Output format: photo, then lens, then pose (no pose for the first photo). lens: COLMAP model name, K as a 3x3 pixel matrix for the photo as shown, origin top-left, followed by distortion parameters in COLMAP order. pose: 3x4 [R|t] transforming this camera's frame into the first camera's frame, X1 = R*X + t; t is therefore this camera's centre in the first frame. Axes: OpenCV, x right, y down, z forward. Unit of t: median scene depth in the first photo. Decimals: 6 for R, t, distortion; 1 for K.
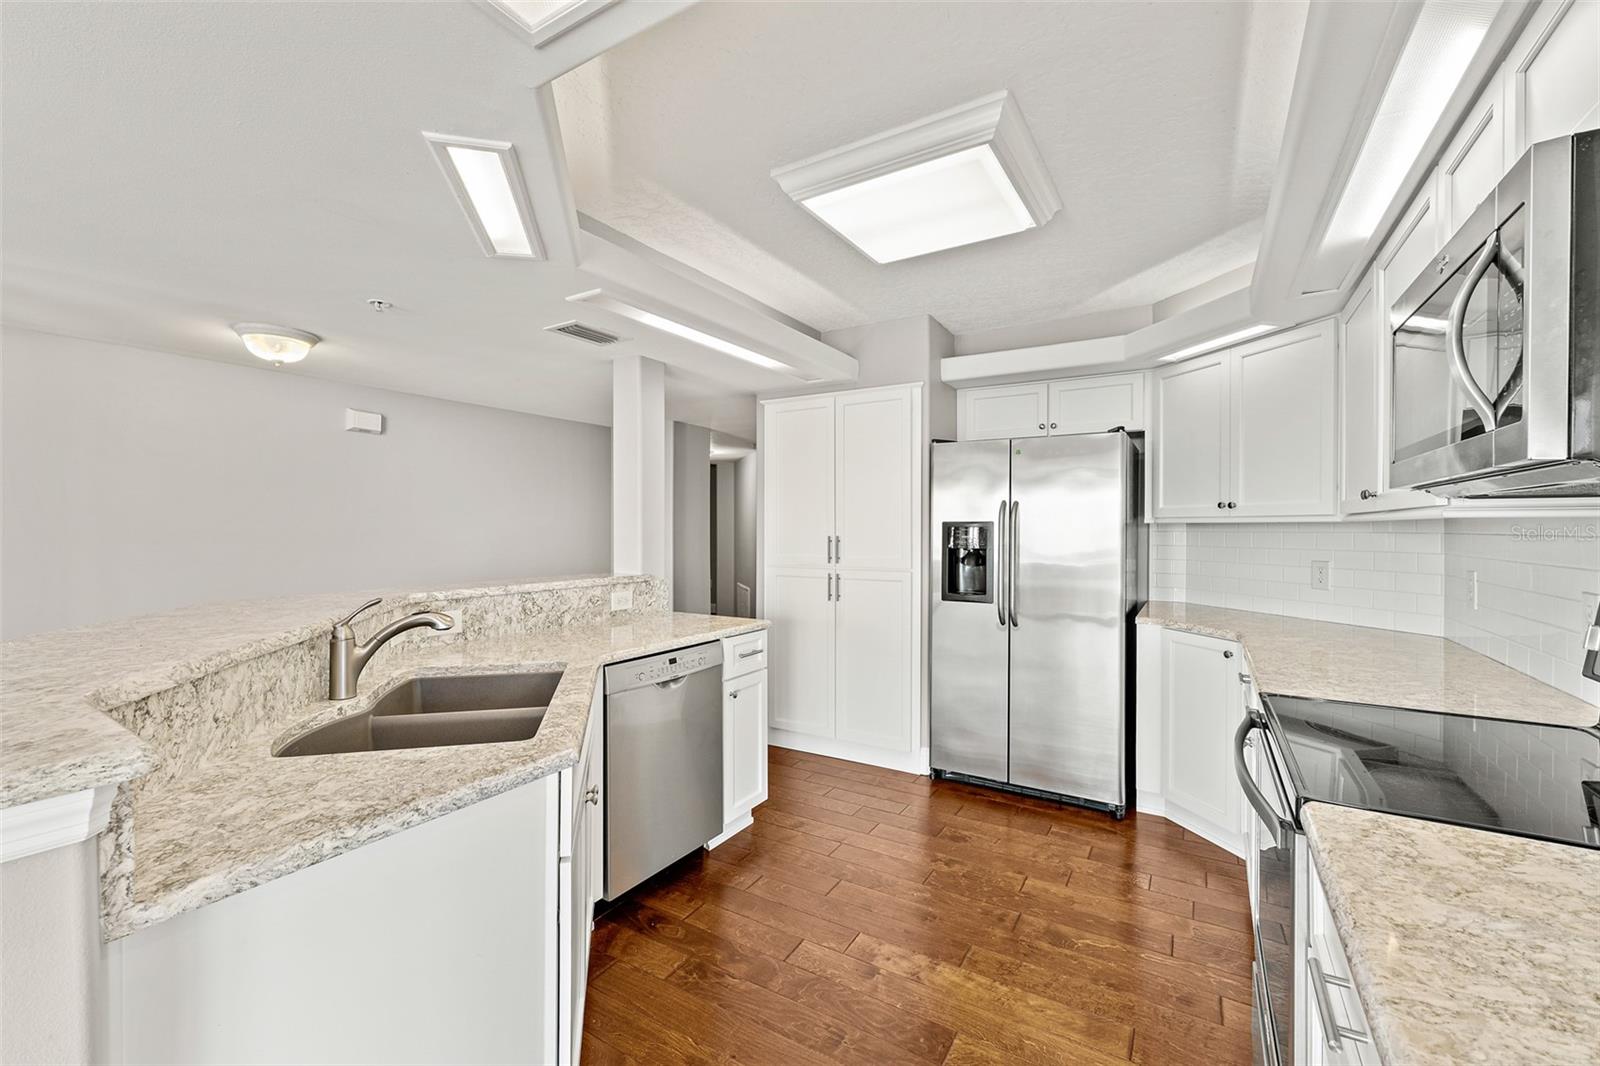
lens RADIAL K [[672.3, 0, 800.2], [0, 672.3, 531.1], [0, 0, 1]] dist [0.002483, -0.000703]
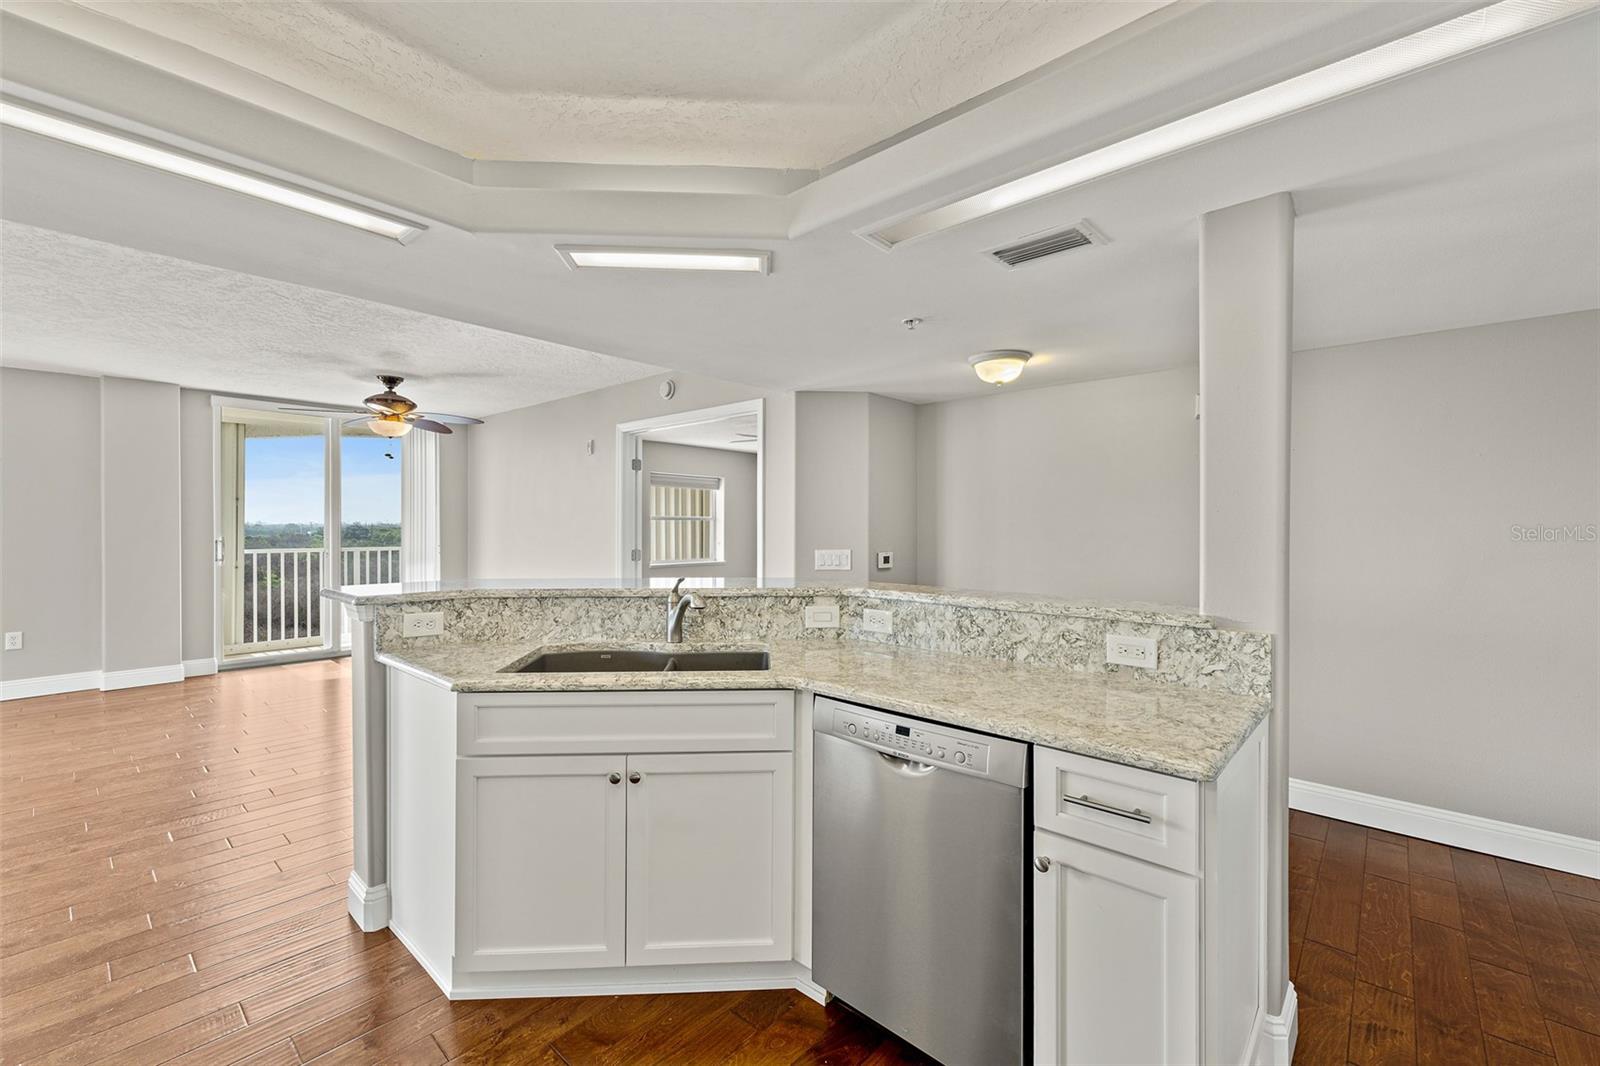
lens RADIAL K [[672.3, 0, 798.8], [0, 672.3, 530.2], [0, 0, 1]] dist [0.002483, -0.000703]
pose [[-0.207855, 0.000935, -0.978159, 0.441013], [-0.007882, 0.999965, 0.002631, -0.003677], [0.978128, 0.008256, -0.207841, 0.962147]]
